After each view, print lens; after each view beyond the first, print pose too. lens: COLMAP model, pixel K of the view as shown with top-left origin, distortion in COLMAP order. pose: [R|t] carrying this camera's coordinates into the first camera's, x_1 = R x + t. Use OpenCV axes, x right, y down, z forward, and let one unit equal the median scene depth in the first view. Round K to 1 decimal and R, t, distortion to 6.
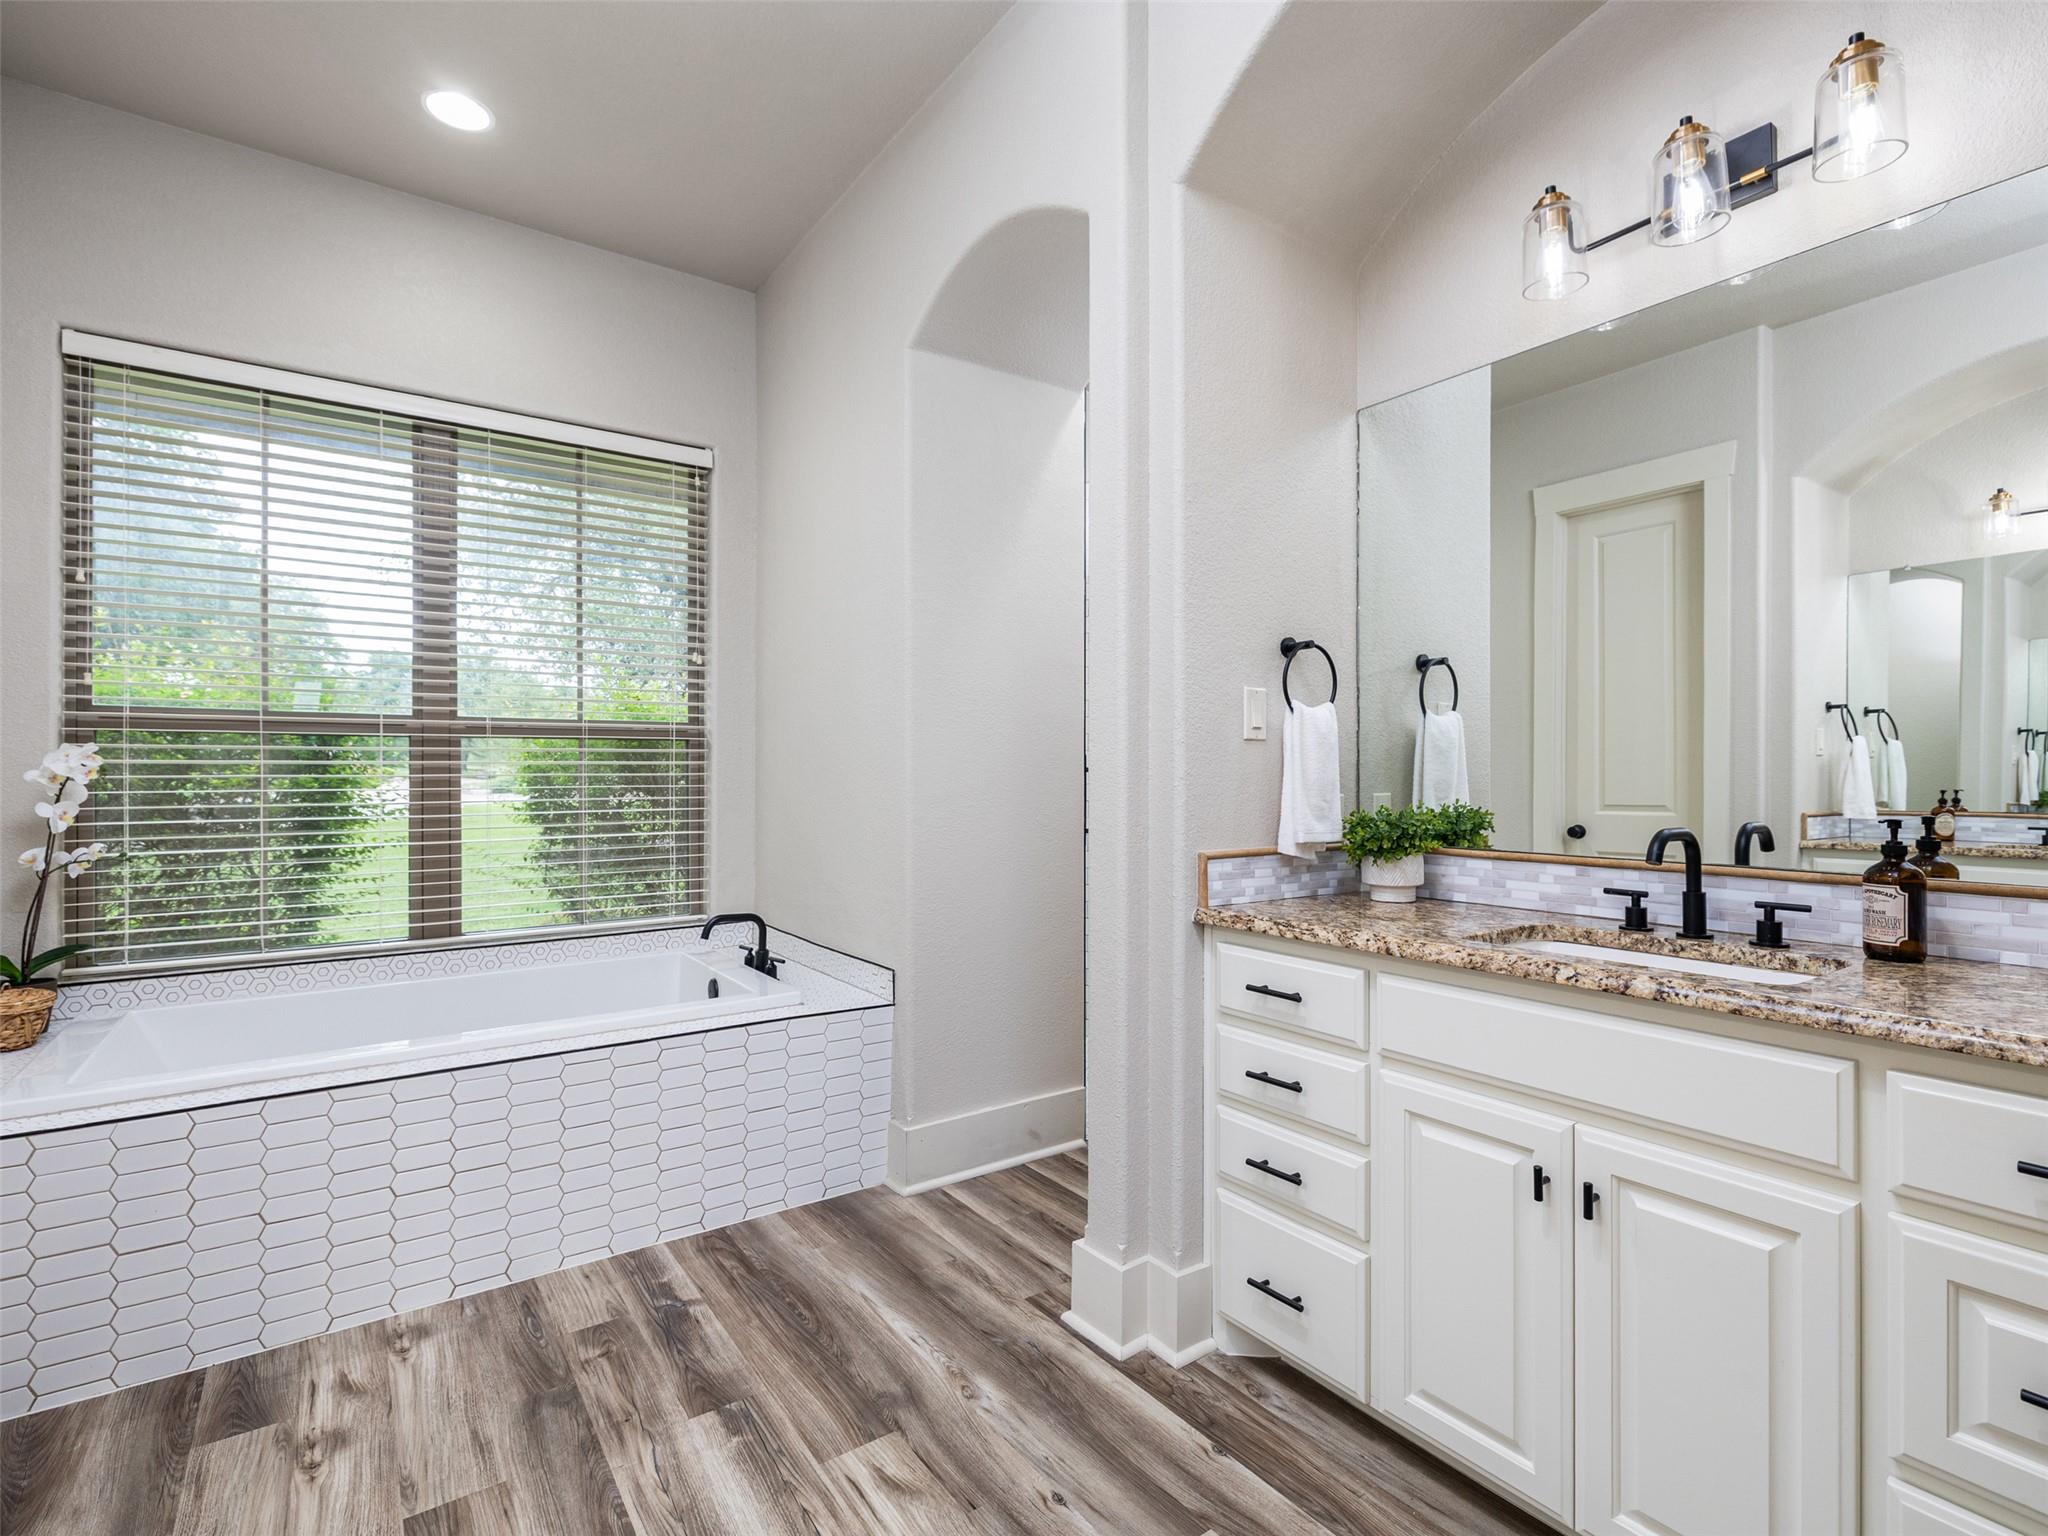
lens RADIAL K [[985.8, 0, 1028.8], [0, 985.8, 773.6], [0, 0, 1]] dist [0.010145, -0.001934]
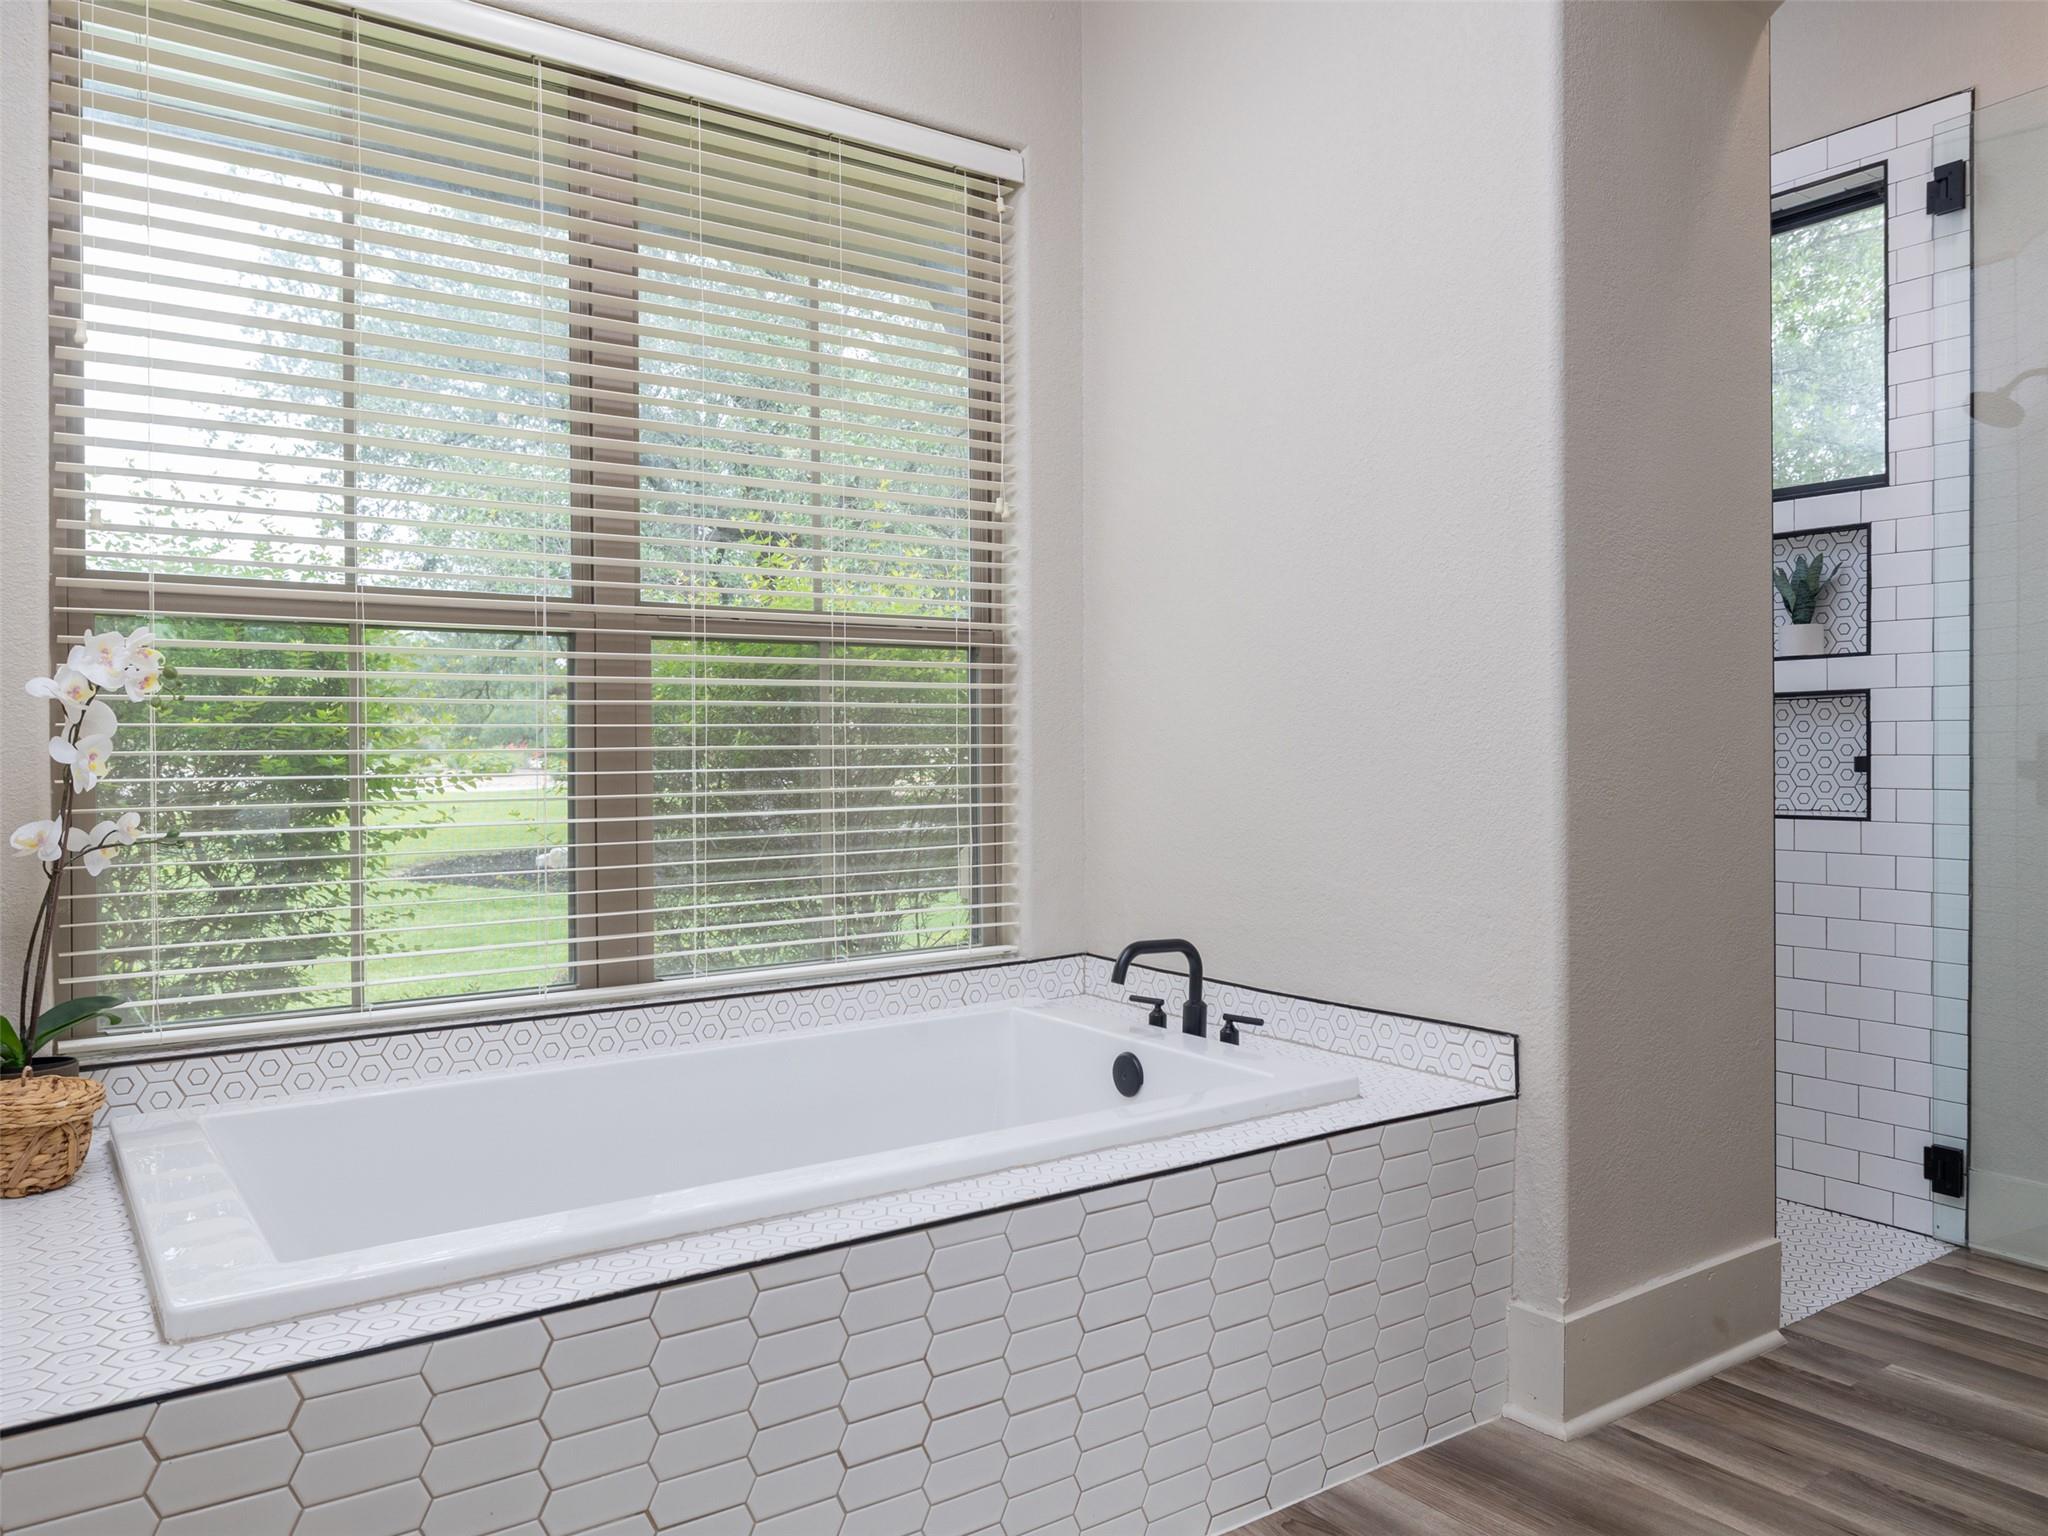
lens RADIAL K [[1458.0, 0, 1027.4], [0, 1458.0, 773.1], [0, 0, 1]] dist [0.004840, -0.000623]
pose [[0.999968, -0.005144, 0.006206, -0.383773], [0.005042, 0.999853, 0.016368, 0.031886], [-0.006290, -0.016337, 0.999847, 0.160818]]
